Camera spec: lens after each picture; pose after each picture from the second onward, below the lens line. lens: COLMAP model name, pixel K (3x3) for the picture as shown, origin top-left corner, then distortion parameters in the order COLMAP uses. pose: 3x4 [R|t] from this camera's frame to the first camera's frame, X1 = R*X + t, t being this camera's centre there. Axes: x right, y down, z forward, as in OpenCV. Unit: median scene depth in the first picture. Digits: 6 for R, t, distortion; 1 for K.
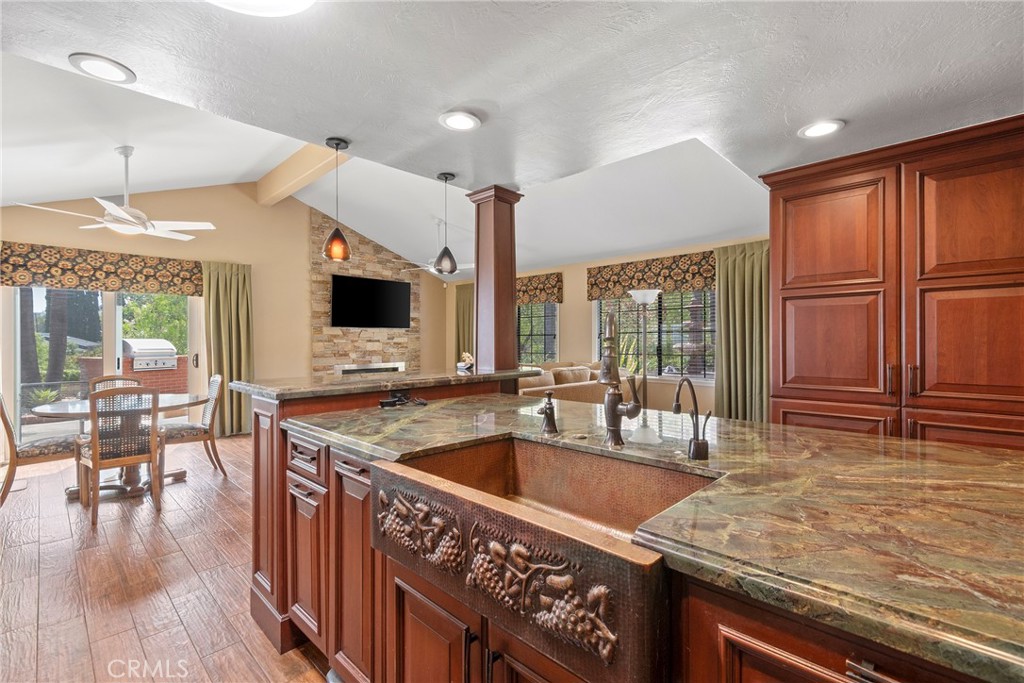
lens RADIAL K [[456.7, 0, 516.7], [0, 456.7, 339.8], [0, 0, 1]] dist [0.002432, 0.000429]
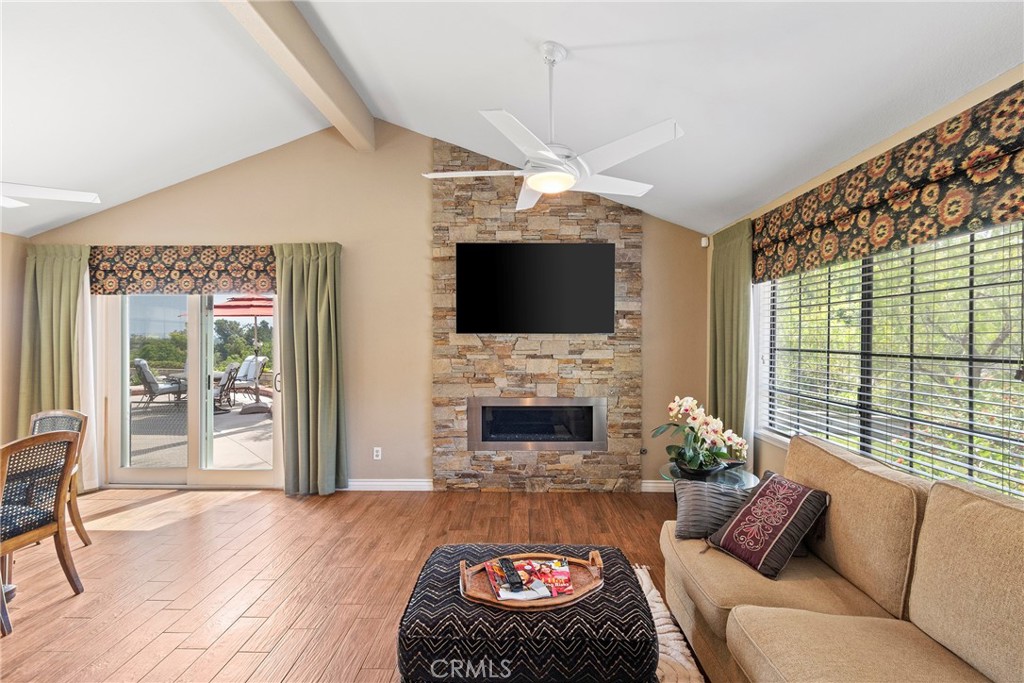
lens RADIAL K [[456.7, 0, 516.7], [0, 456.7, 339.8], [0, 0, 1]] dist [0.002432, 0.000429]
pose [[0.682119, 0.005499, -0.731221, 0.089512], [-0.001161, 0.999979, 0.006437, -0.027179], [0.731241, -0.003542, 0.682110, 0.762179]]
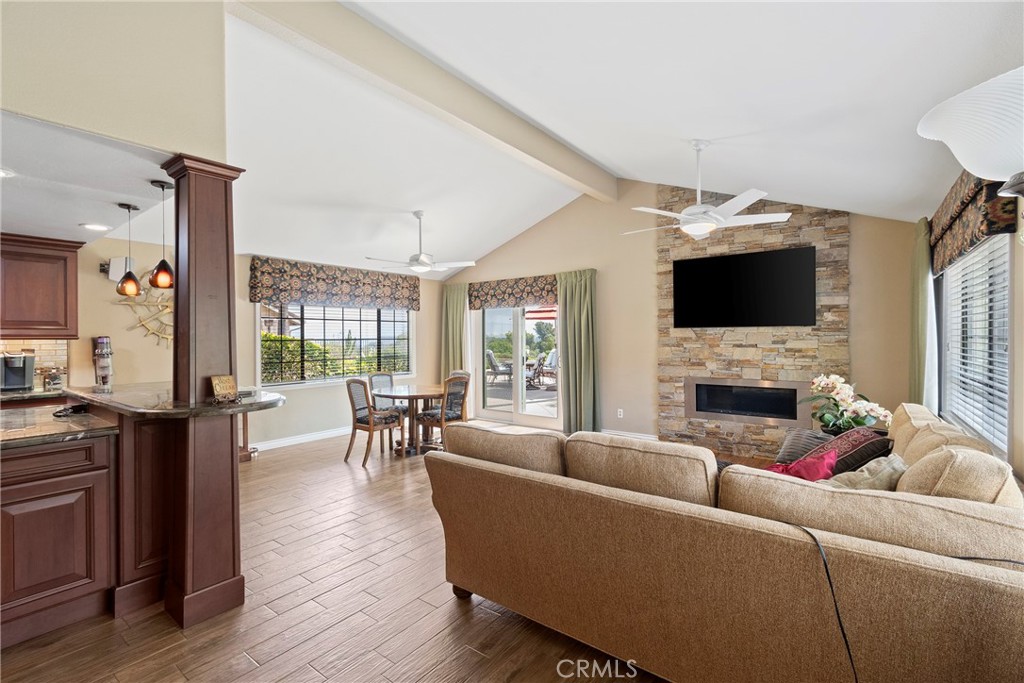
lens RADIAL K [[450.9, 0, 518.0], [0, 450.9, 338.2], [0, 0, 1]] dist [0.002261, -0.000107]
pose [[0.129478, 0.003731, -0.991575, 0.383158], [0.008373, 0.999953, 0.004856, -0.018831], [0.991547, -0.008932, 0.129441, 0.735638]]
